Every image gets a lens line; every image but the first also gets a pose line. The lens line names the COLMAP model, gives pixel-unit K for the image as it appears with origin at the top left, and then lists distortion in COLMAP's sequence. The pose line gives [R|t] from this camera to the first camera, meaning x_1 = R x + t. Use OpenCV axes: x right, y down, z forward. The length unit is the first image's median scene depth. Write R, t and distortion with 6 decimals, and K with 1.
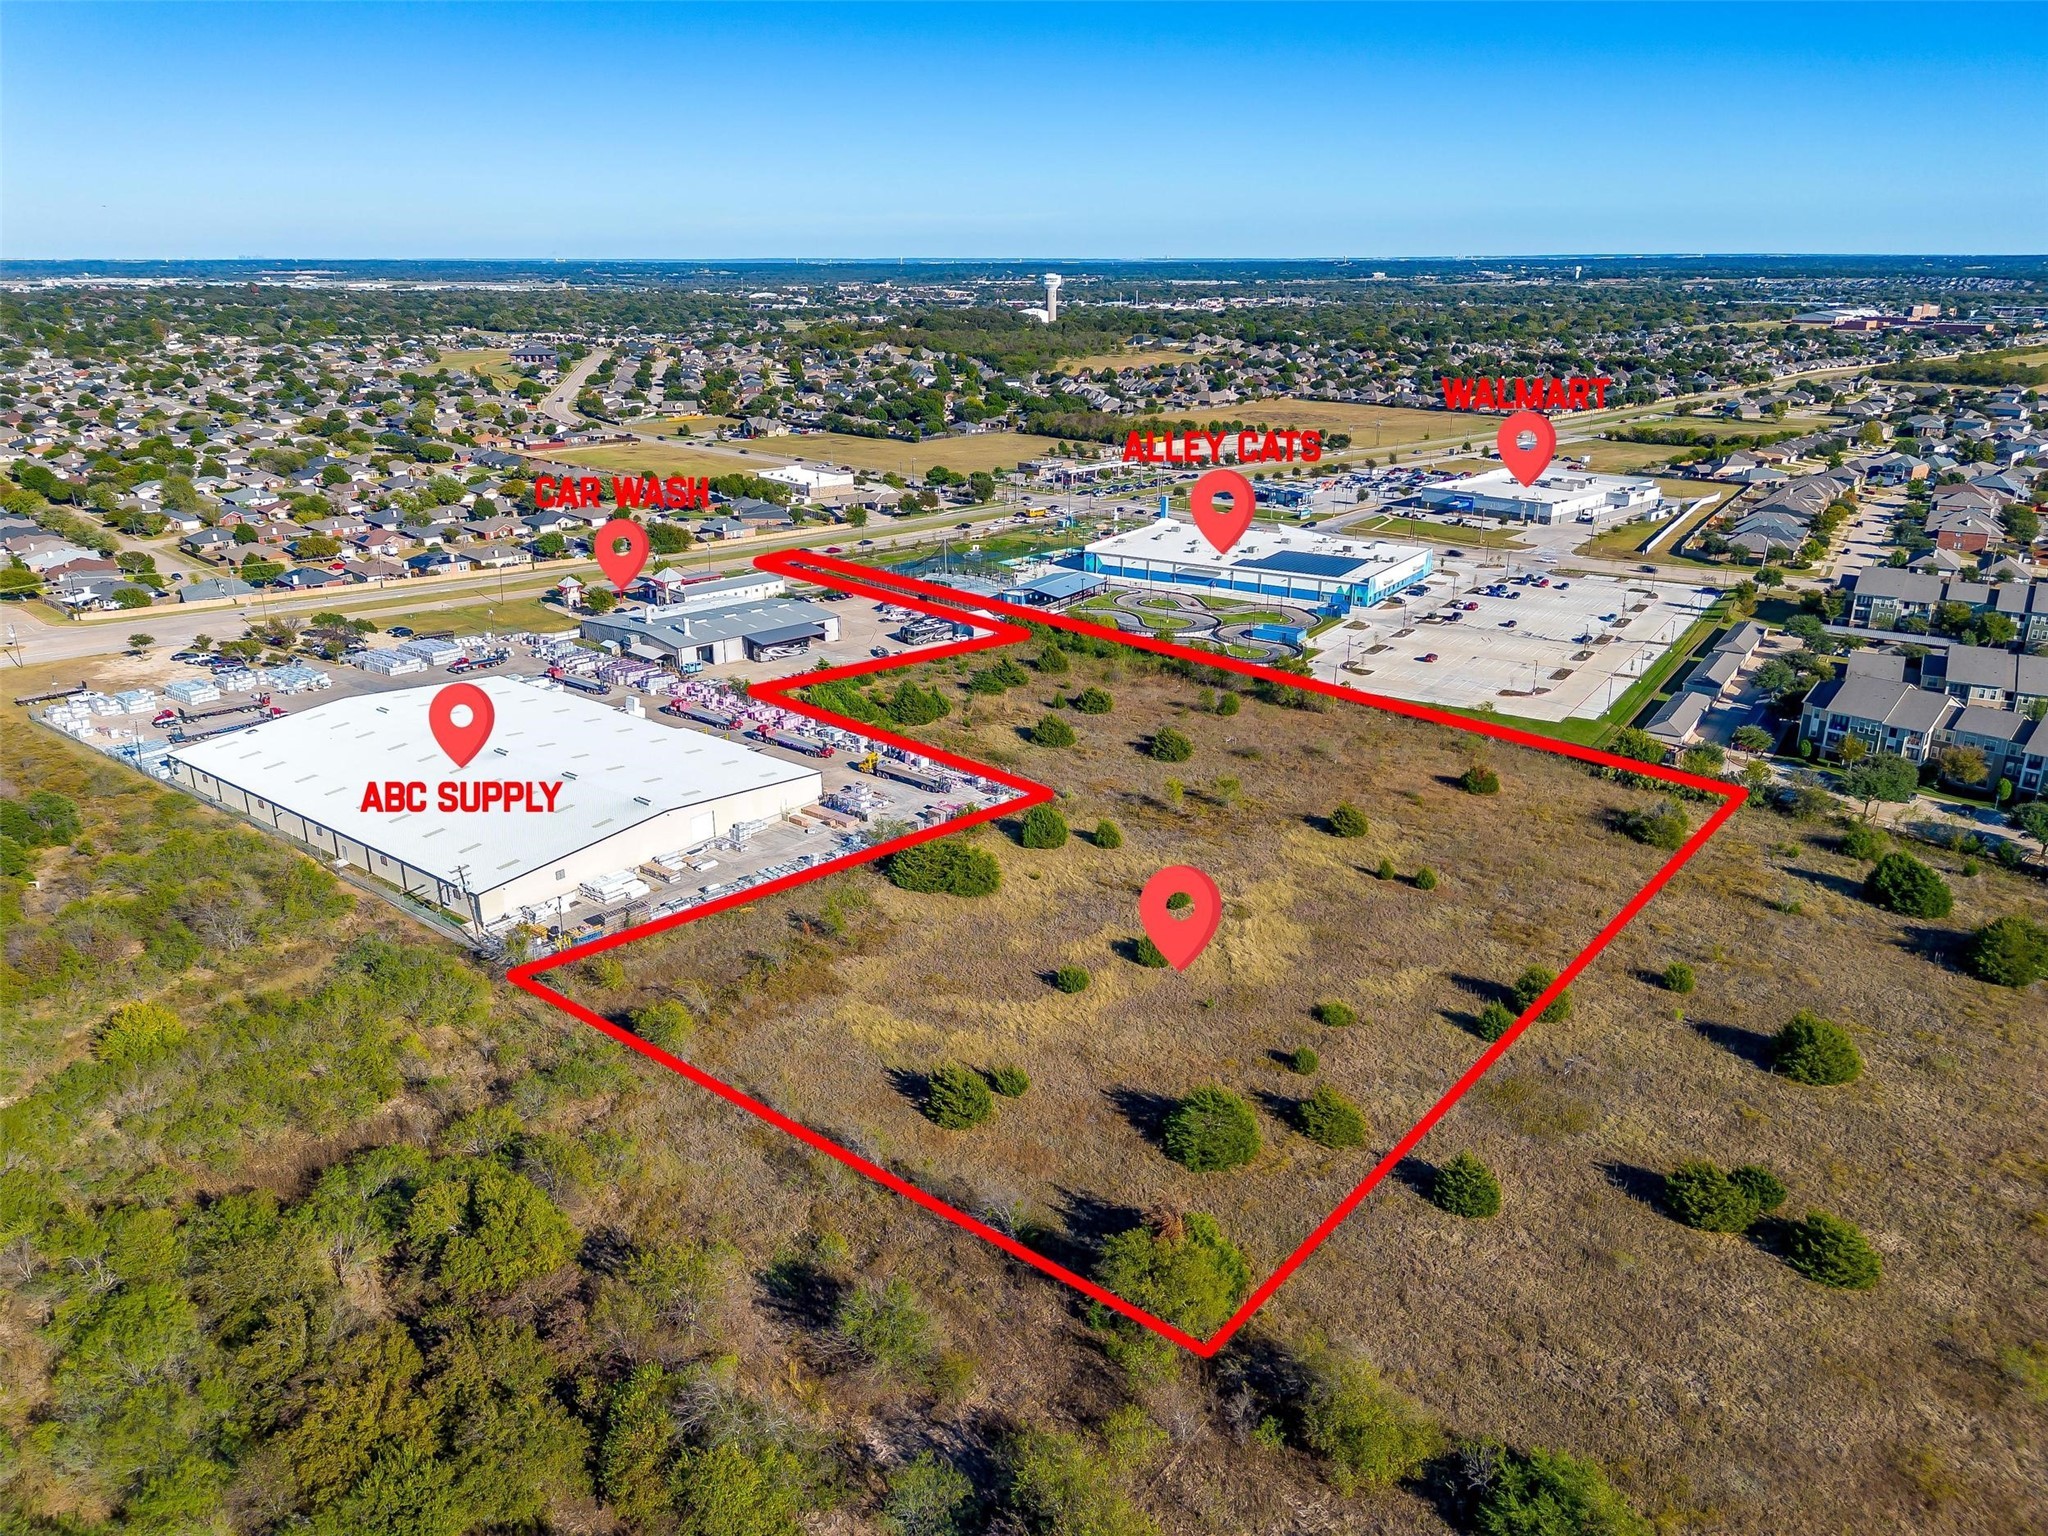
lens RADIAL K [[1446.6, 0, 1023.6], [0, 1446.6, 805.7], [0, 0, 1]] dist [0.087475, -0.098362]
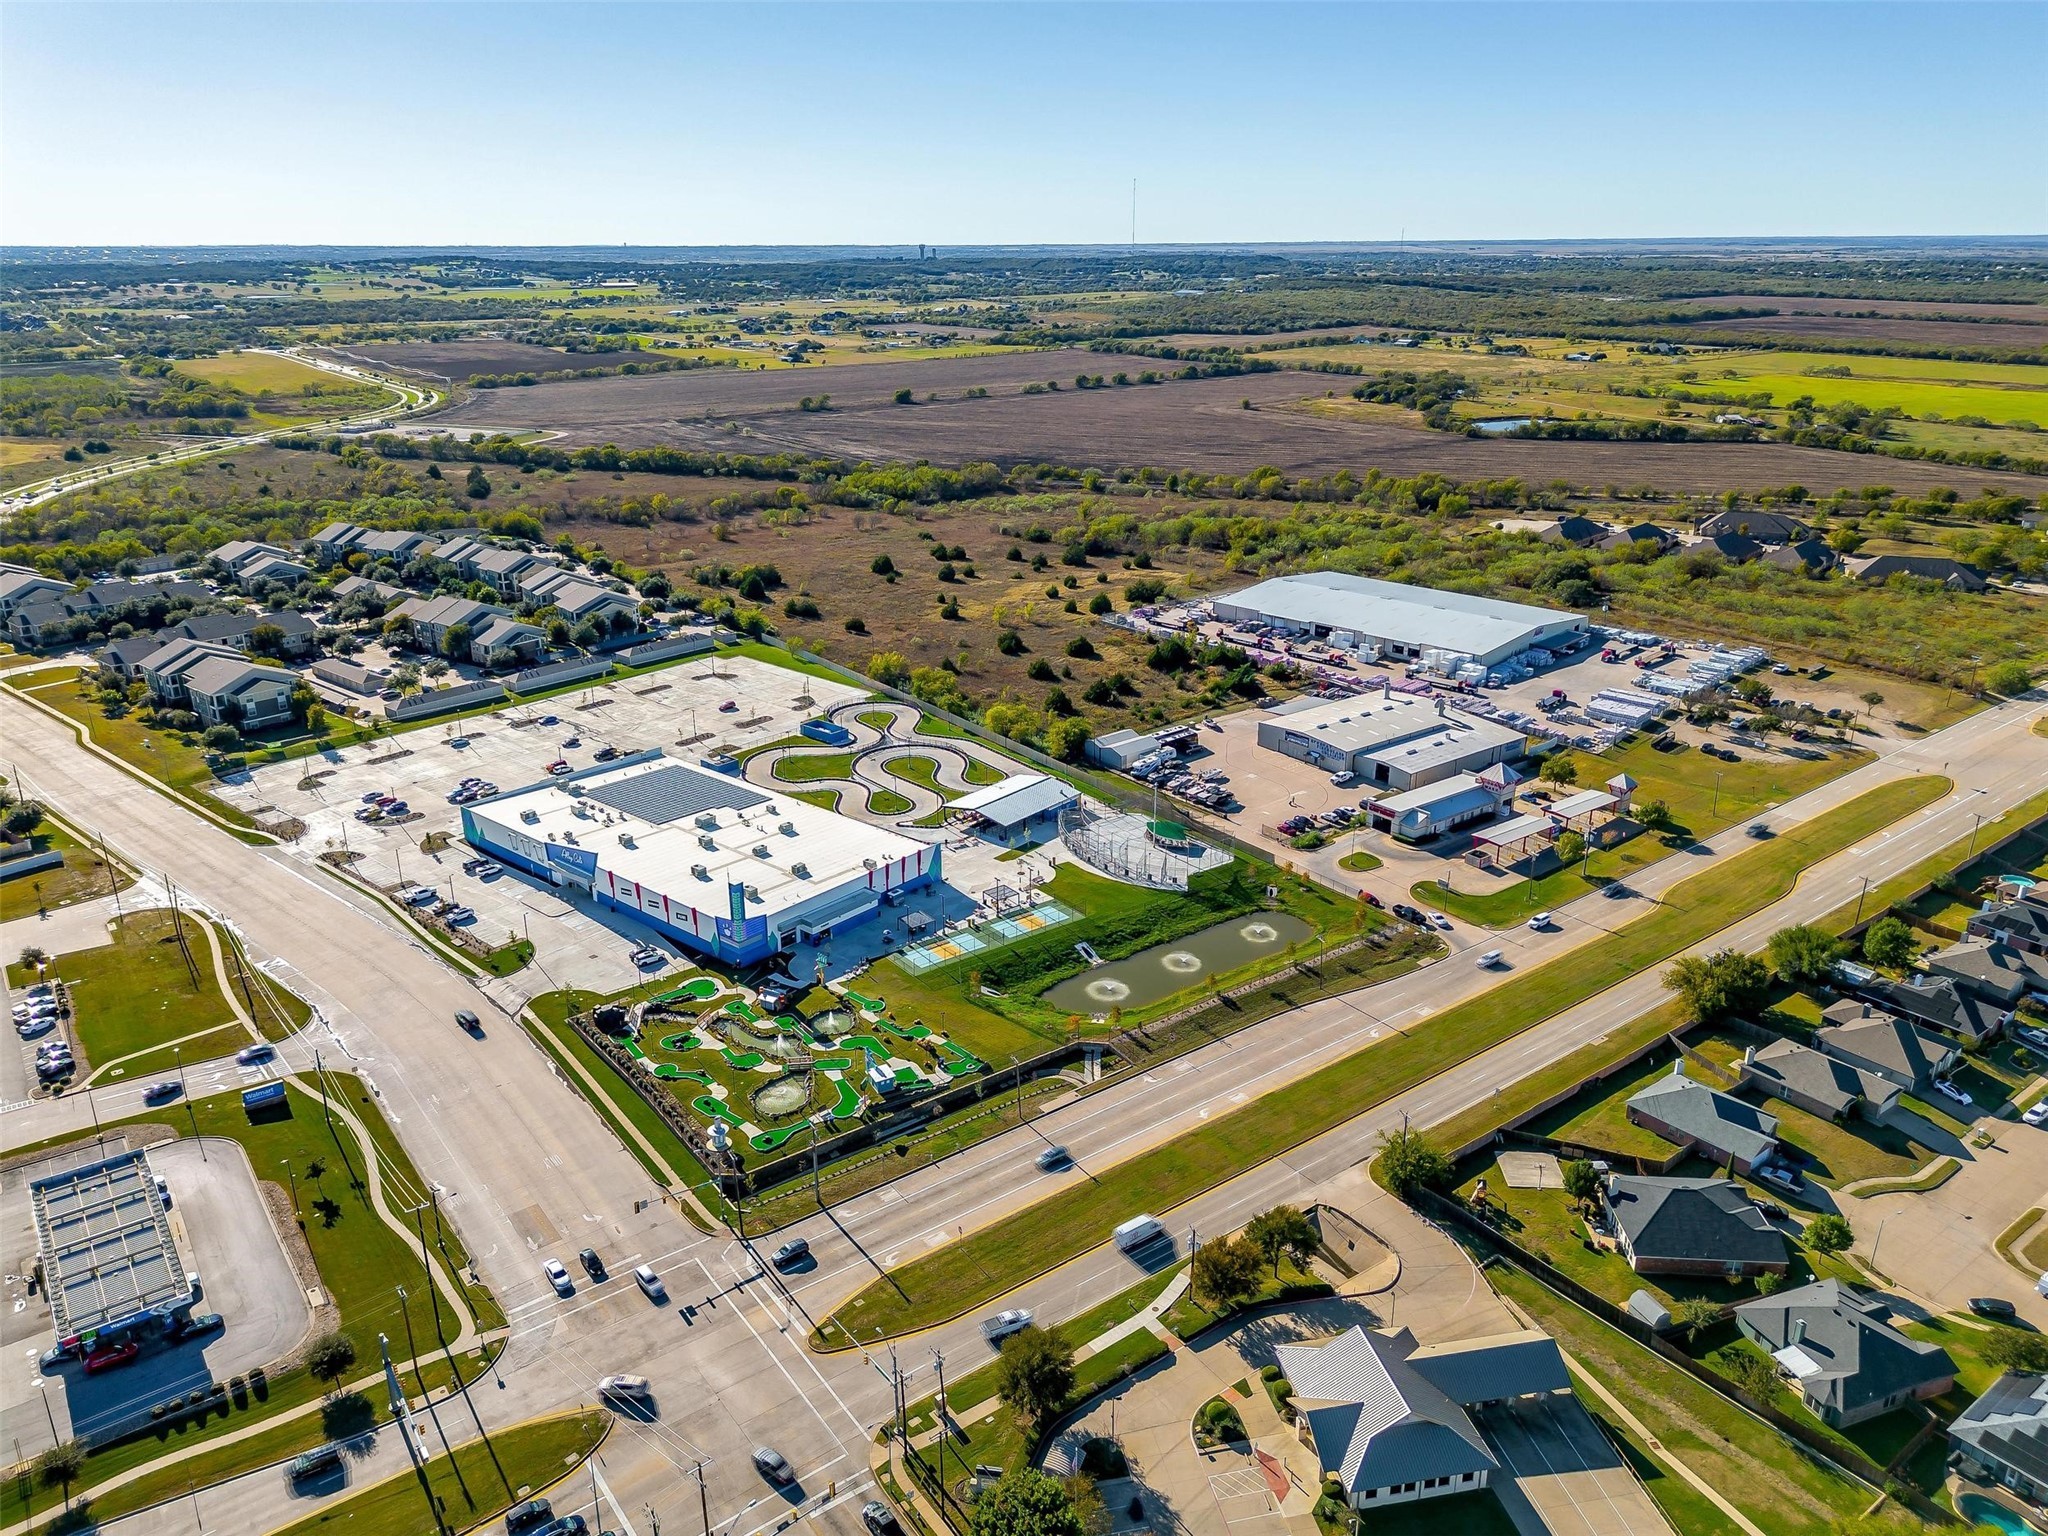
lens RADIAL K [[1446.6, 0, 1023.6], [0, 1446.6, 805.7], [0, 0, 1]] dist [0.087475, -0.098362]
pose [[-0.992625, -0.037271, 0.115353, -0.106614], [0.049861, 0.741823, 0.668739, -0.976100], [-0.110496, 0.669559, -0.734494, 2.286424]]
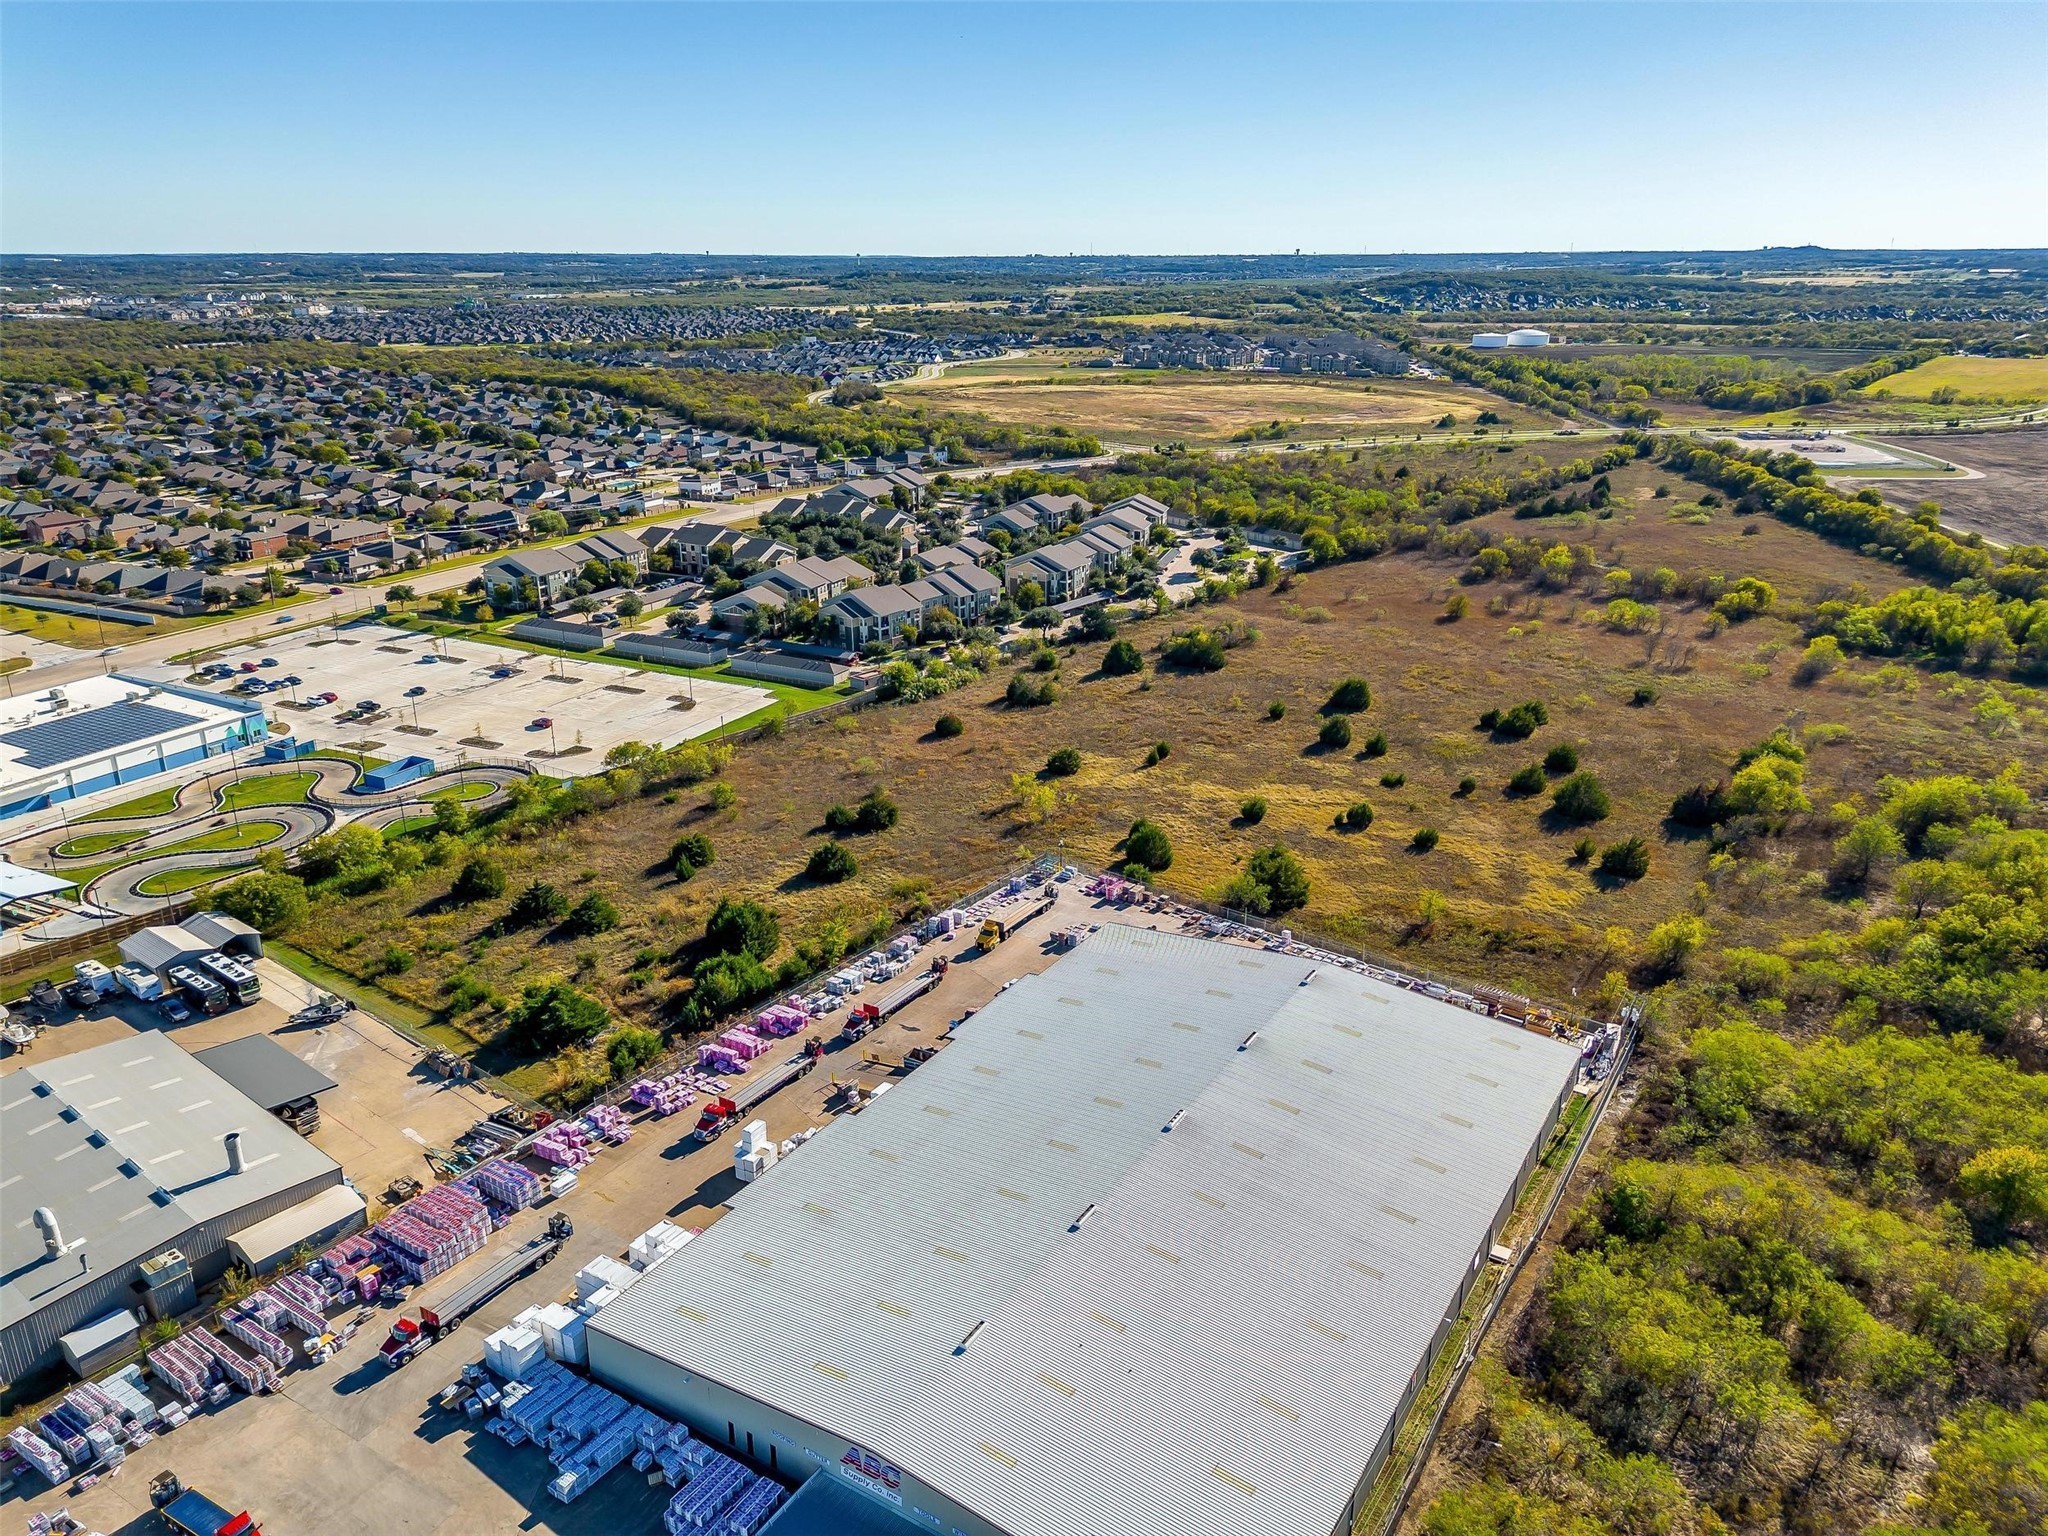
lens RADIAL K [[1440.2, 0, 1022.8], [0, 1440.2, 793.6], [0, 0, 1]] dist [0.076349, -0.076359]
pose [[-0.114521, -0.347435, 0.930685, -0.765353], [0.356182, 0.860201, 0.364951, -0.354986], [-0.927372, 0.373287, 0.025239, 0.871480]]
